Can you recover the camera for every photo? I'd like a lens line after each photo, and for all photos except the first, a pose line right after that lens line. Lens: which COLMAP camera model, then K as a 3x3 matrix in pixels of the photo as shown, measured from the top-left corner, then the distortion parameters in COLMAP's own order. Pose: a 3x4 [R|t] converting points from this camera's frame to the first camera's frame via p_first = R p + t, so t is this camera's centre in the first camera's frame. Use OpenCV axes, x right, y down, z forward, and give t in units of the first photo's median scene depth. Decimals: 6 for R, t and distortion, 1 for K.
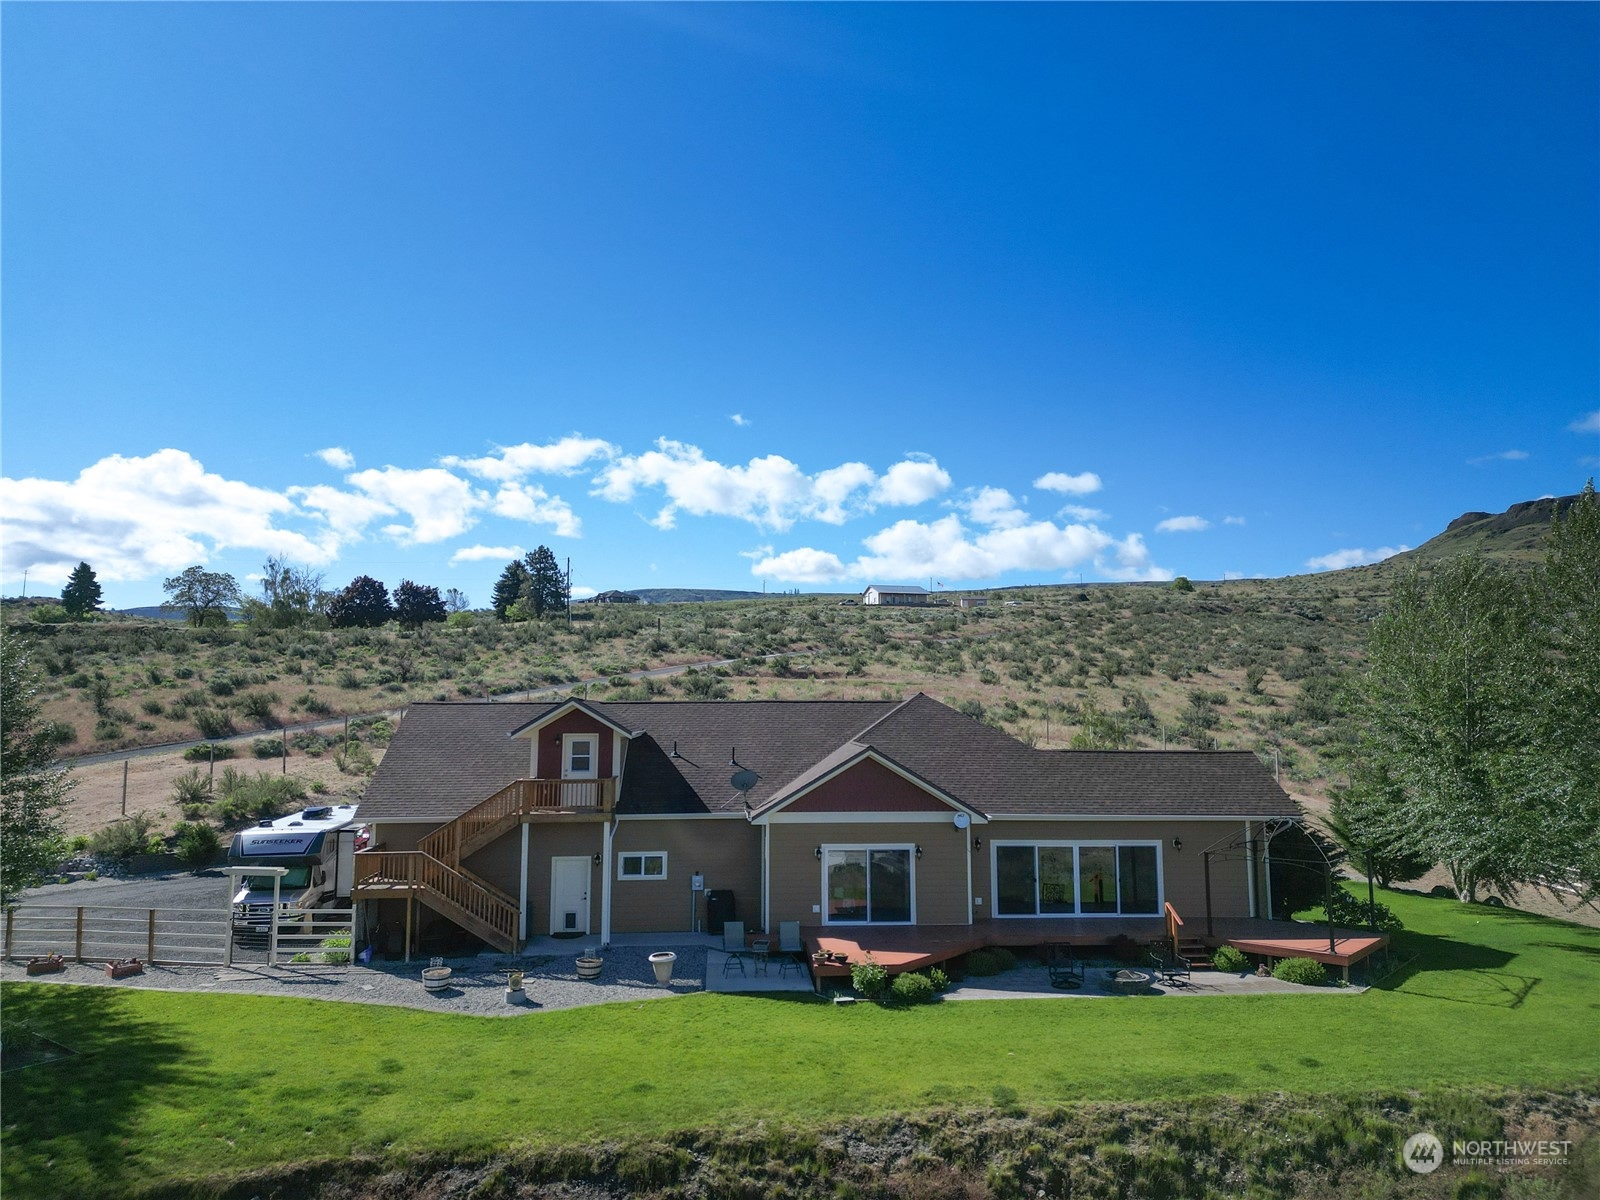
lens RADIAL K [[1120.4, 0, 792.8], [0, 1120.4, 604.8], [0, 0, 1]] dist [0.097254, -0.098134]
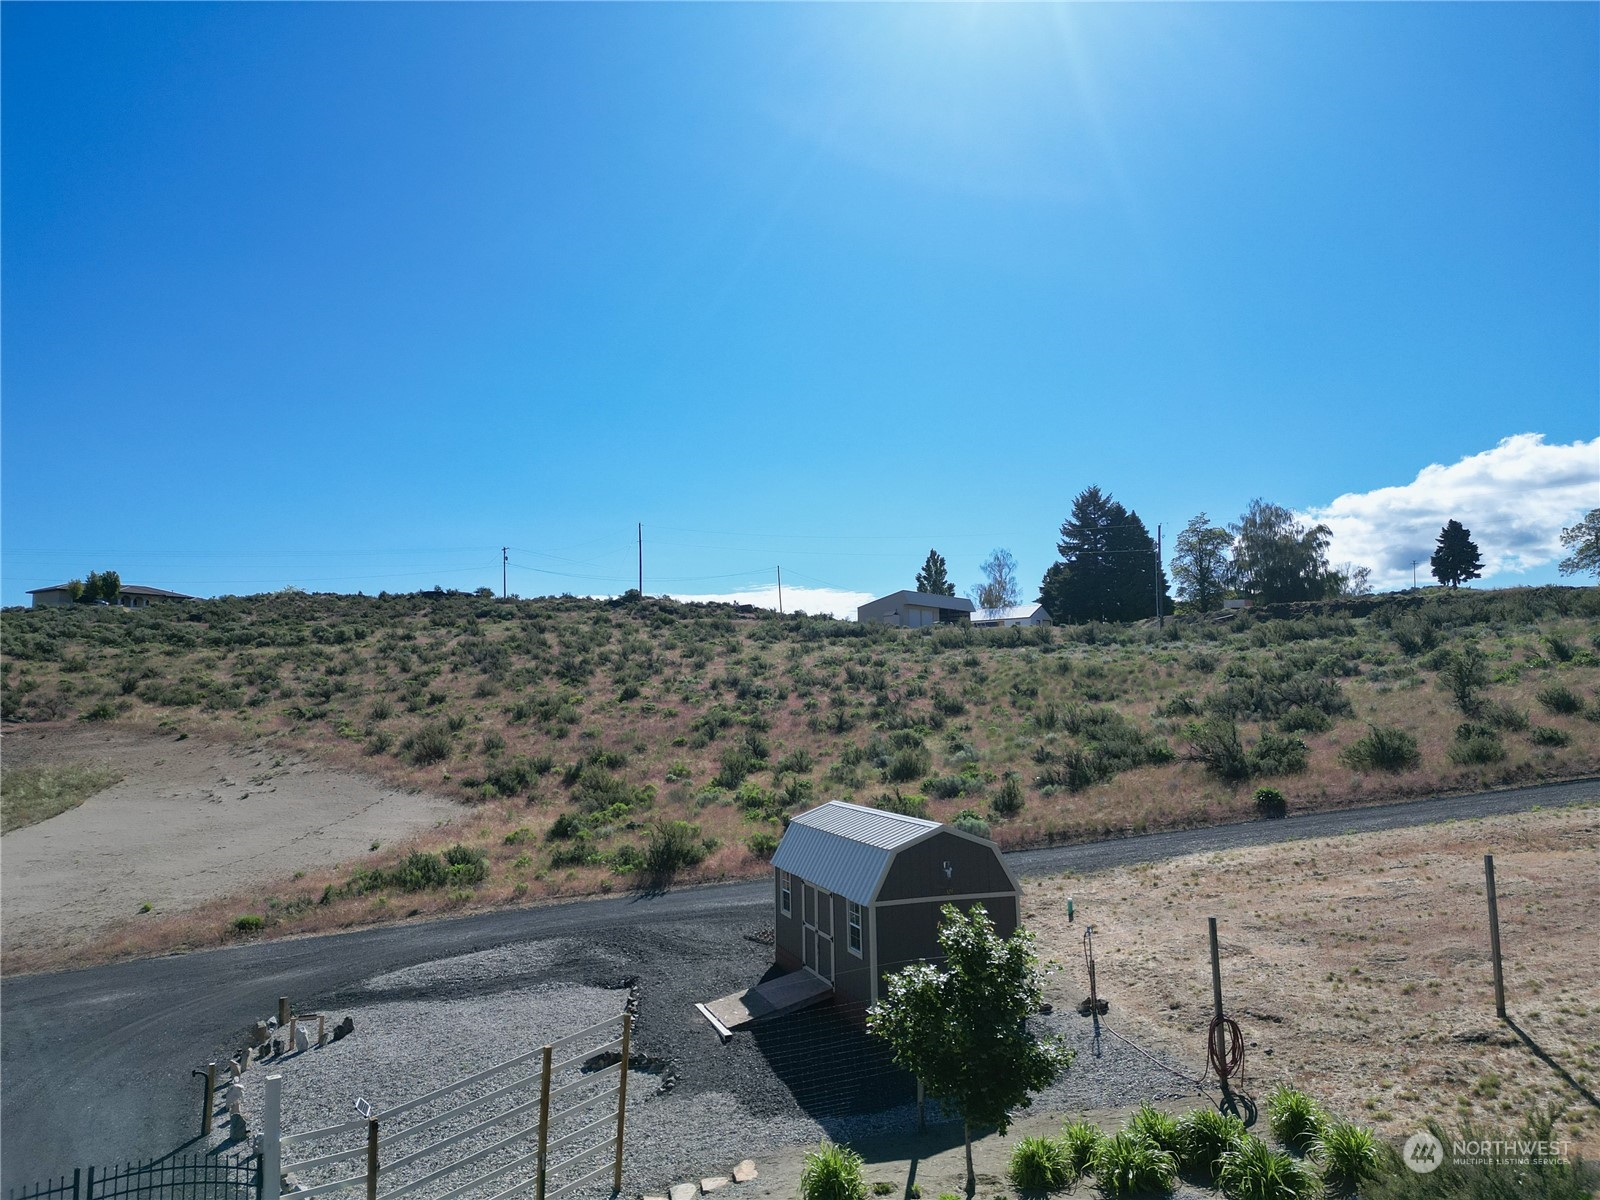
lens RADIAL K [[1120.4, 0, 792.8], [0, 1120.4, 604.8], [0, 0, 1]] dist [0.097254, -0.098134]
pose [[0.451428, -0.088156, -0.887942, -0.216062], [0.095045, 0.994197, -0.050385, 0.034428], [0.887231, -0.061649, 0.457188, 0.393390]]
